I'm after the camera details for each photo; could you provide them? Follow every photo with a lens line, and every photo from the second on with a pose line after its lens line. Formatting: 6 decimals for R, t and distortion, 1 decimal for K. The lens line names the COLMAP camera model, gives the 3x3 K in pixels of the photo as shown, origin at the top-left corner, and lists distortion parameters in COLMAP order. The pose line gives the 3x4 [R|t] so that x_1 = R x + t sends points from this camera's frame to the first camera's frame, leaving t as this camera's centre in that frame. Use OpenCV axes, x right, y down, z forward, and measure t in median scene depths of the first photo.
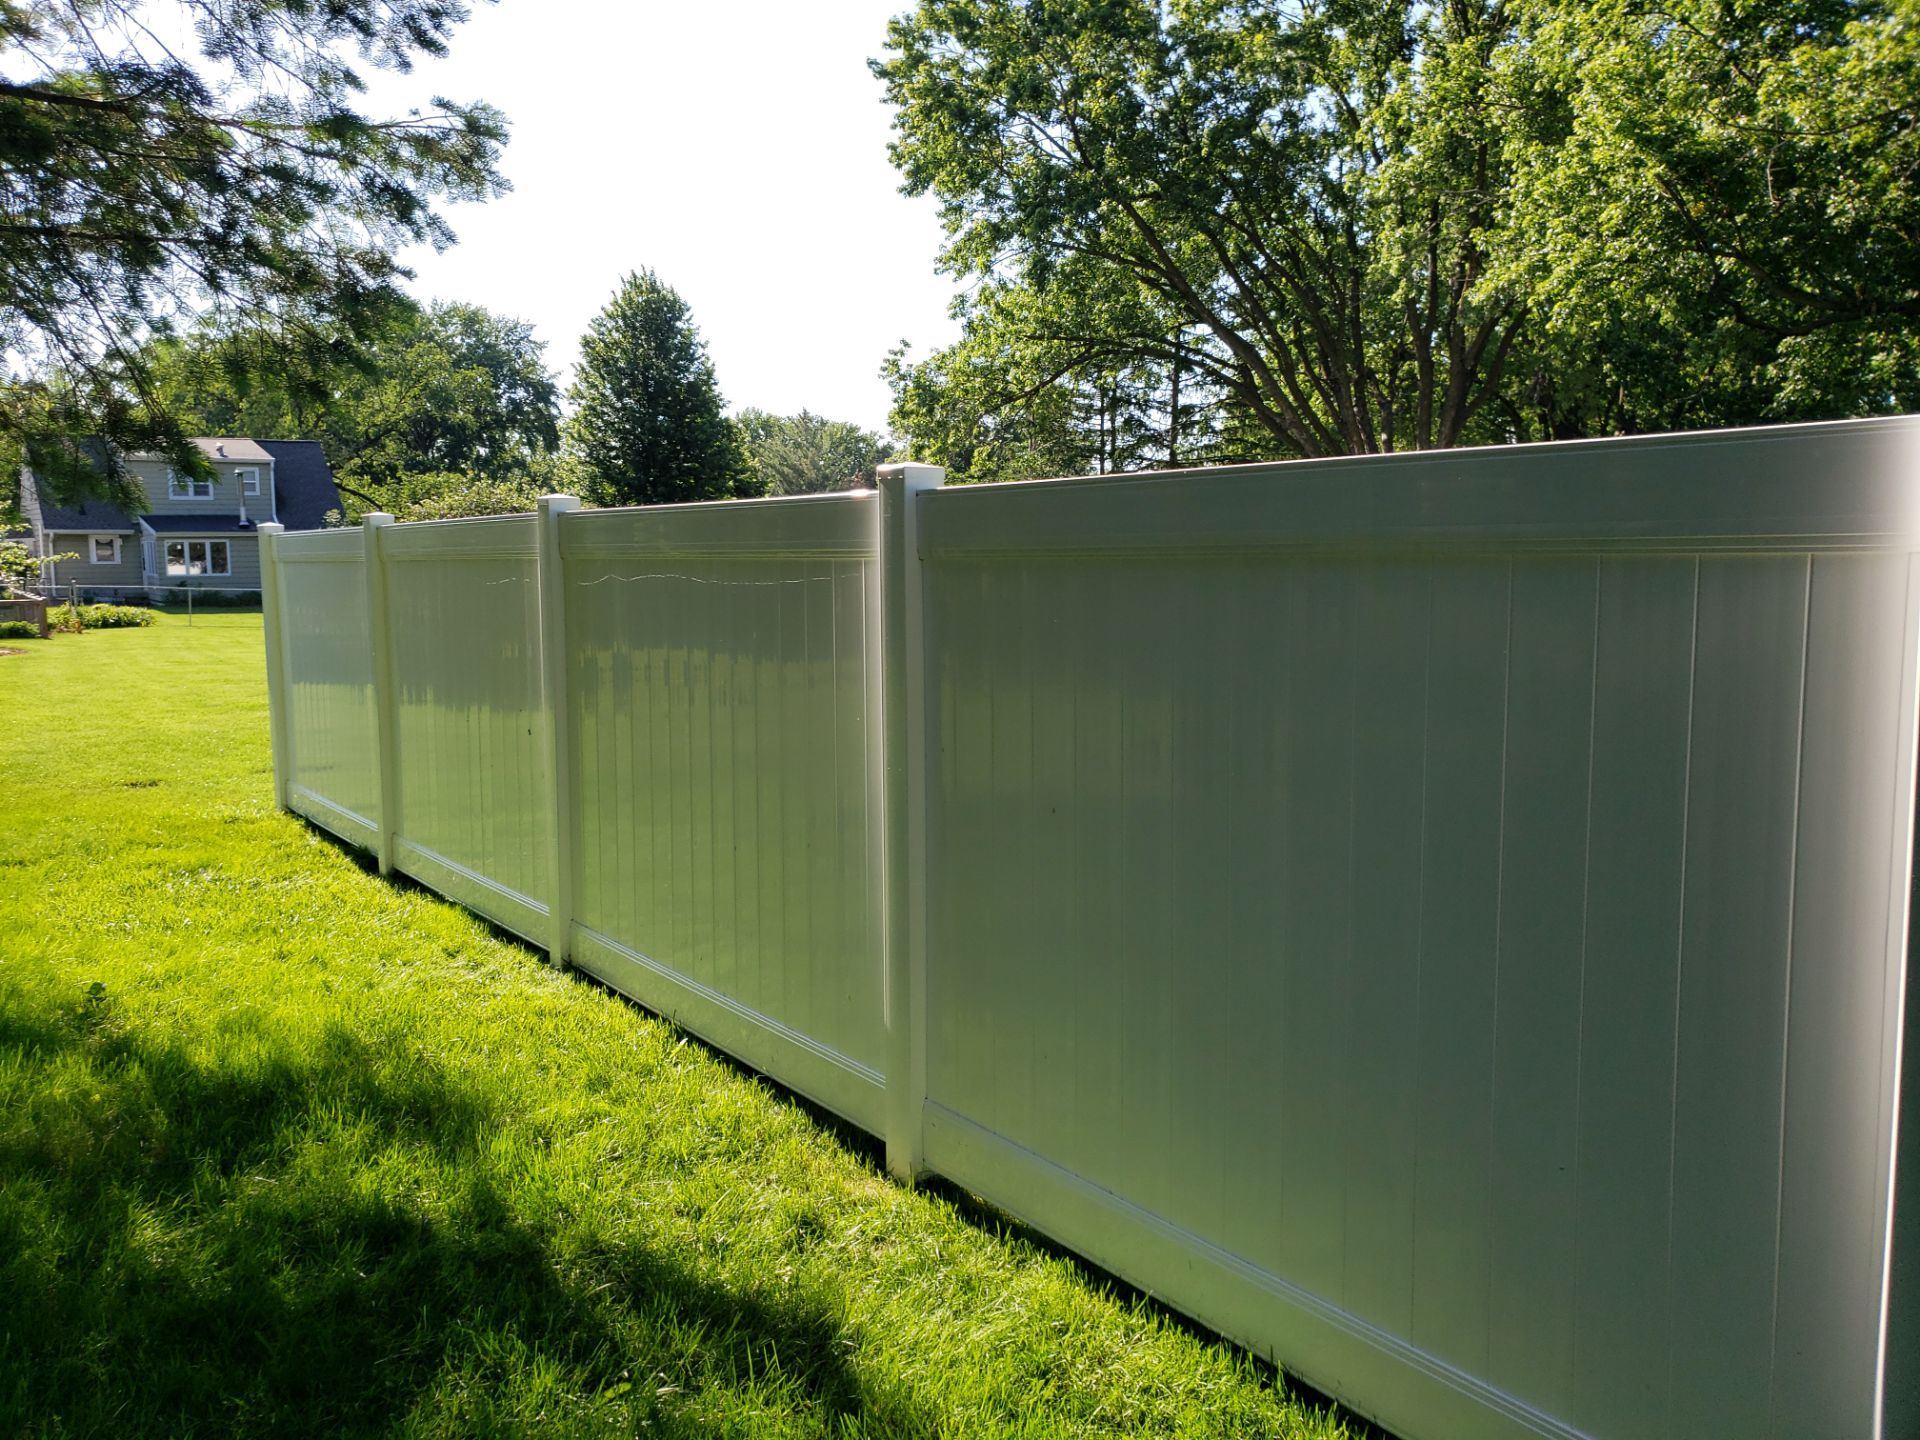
lens RADIAL K [[1563.0, 0, 960.0], [0, 1563.0, 720.0], [0, 0, 1]] dist [0.035503, -0.037565]
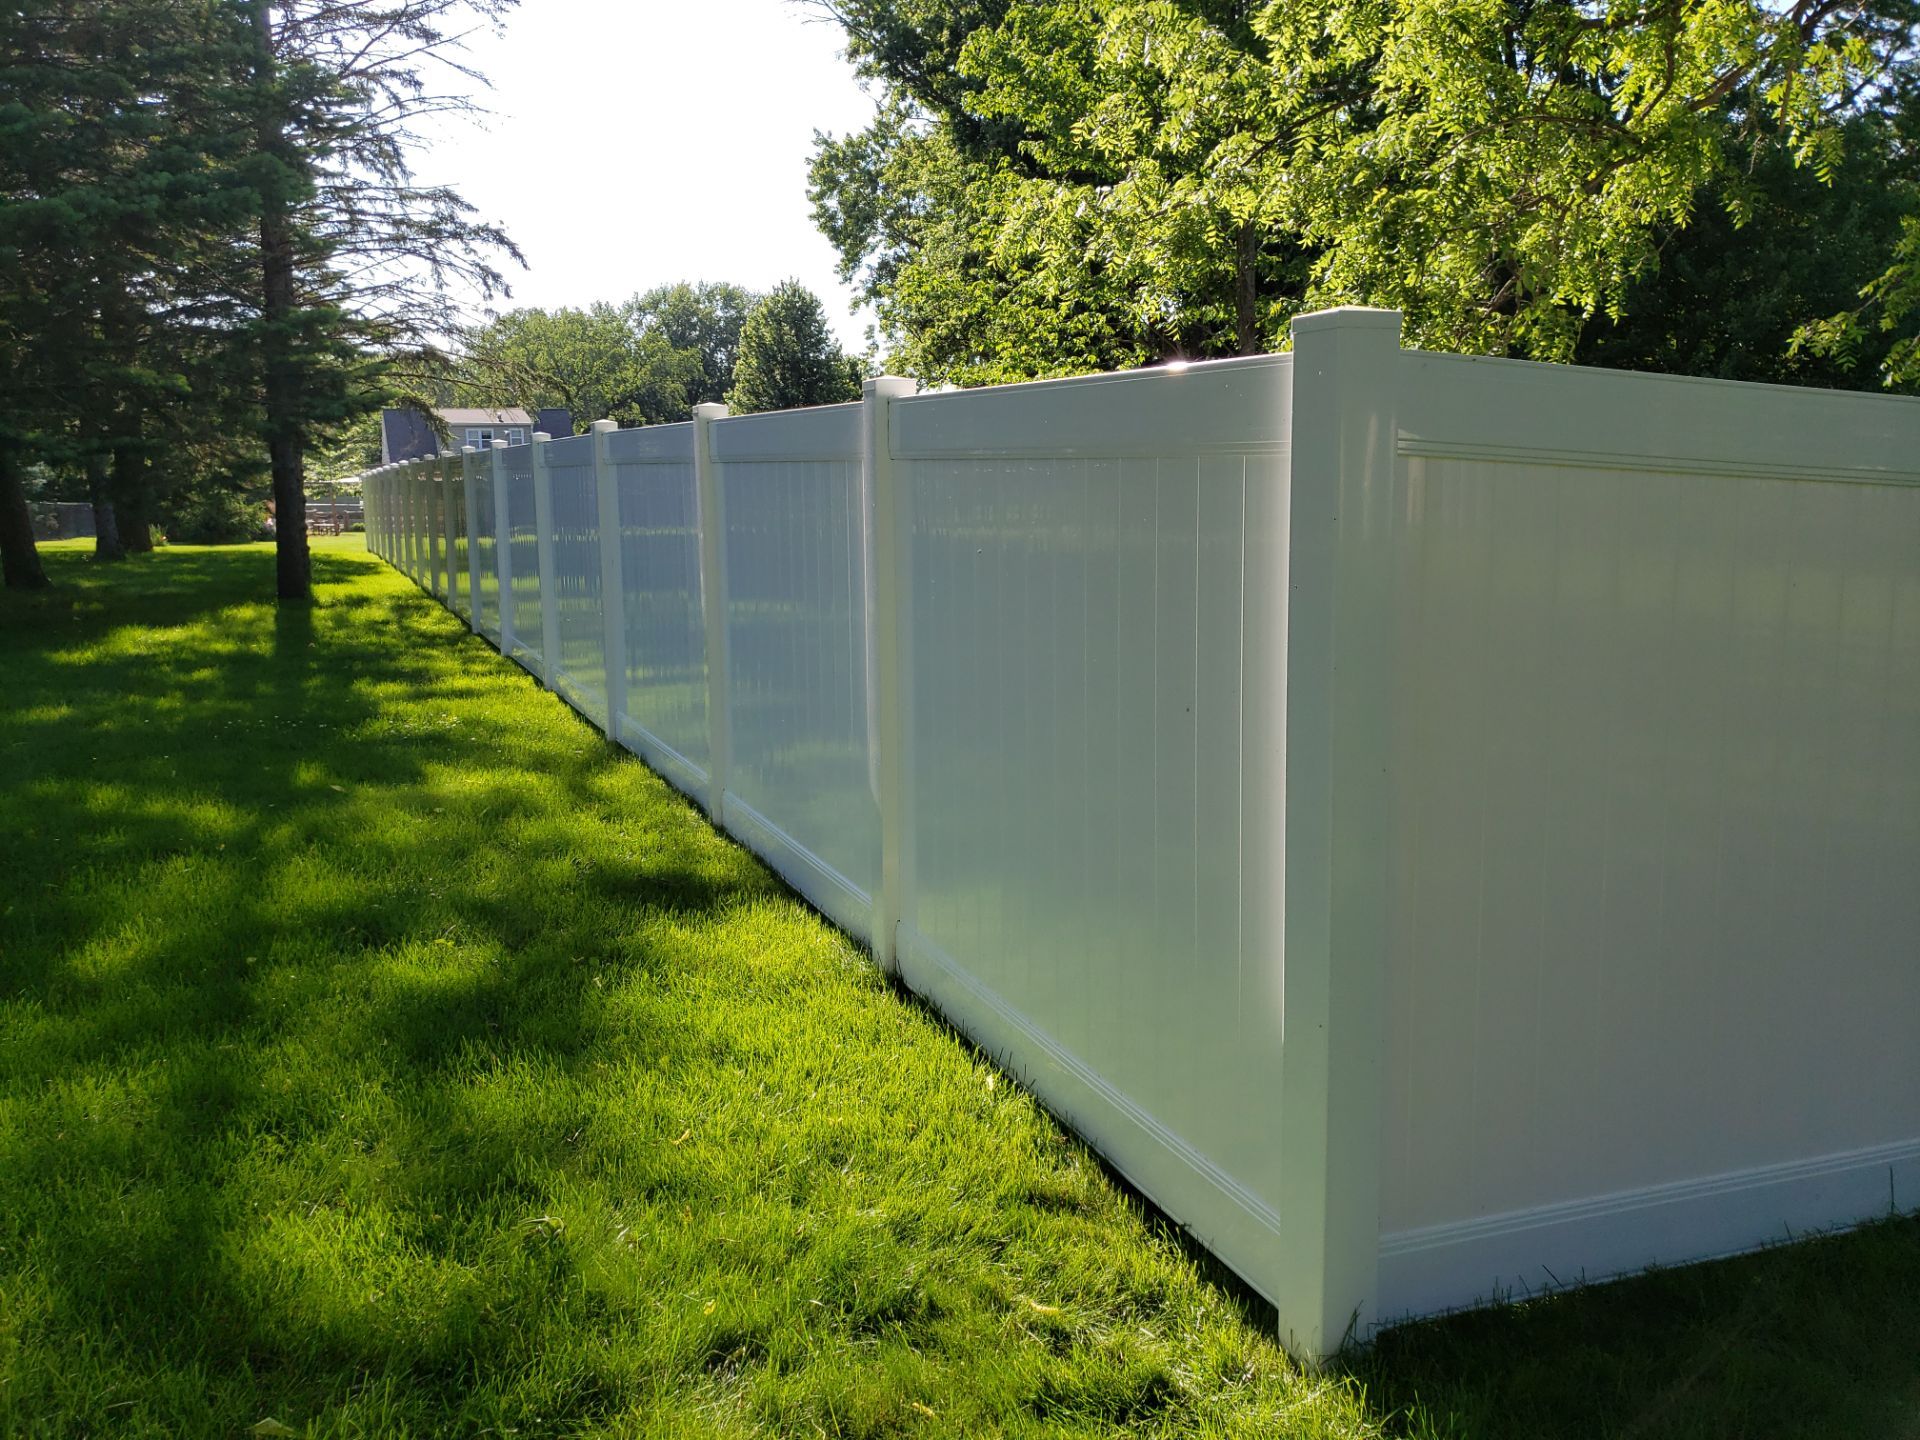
lens RADIAL K [[1563.0, 0, 960.0], [0, 1563.0, 720.0], [0, 0, 1]] dist [0.035503, -0.037565]
pose [[0.977893, 0.024510, -0.207667, 0.390661], [-0.015928, 0.998952, 0.042898, 0.063897], [0.208501, -0.038642, 0.977259, -0.536890]]
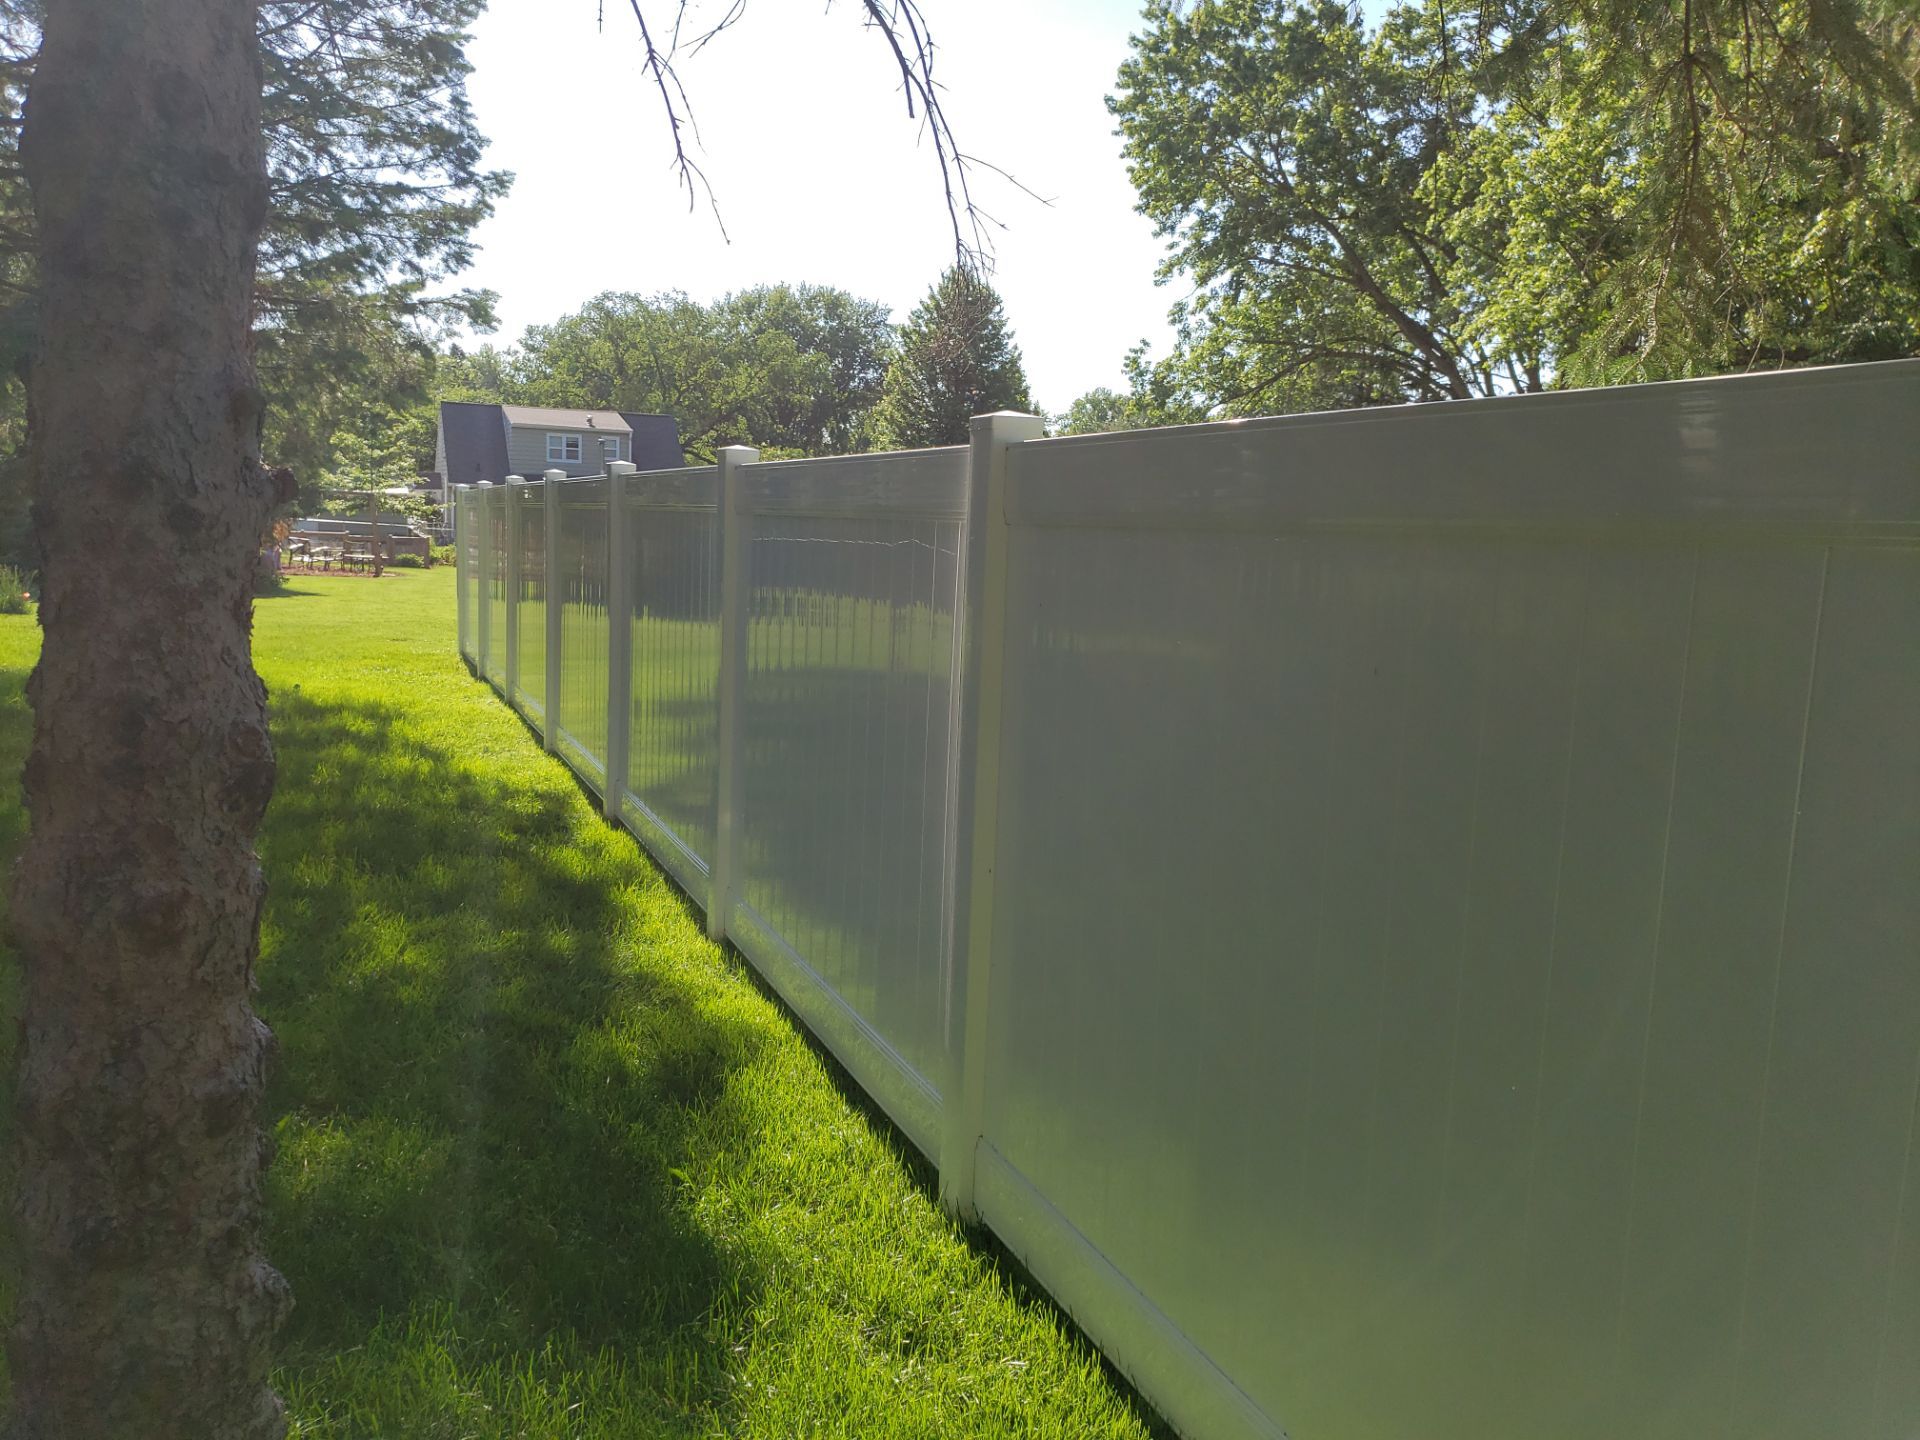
lens RADIAL K [[1597.9, 0, 960.0], [0, 1597.9, 720.0], [0, 0, 1]] dist [0.058372, -0.233491]
pose [[0.971927, 0.071157, -0.224264, 0.109158], [-0.069703, 0.997464, 0.014406, 0.017594], [0.224720, 0.001630, 0.974422, -0.129726]]
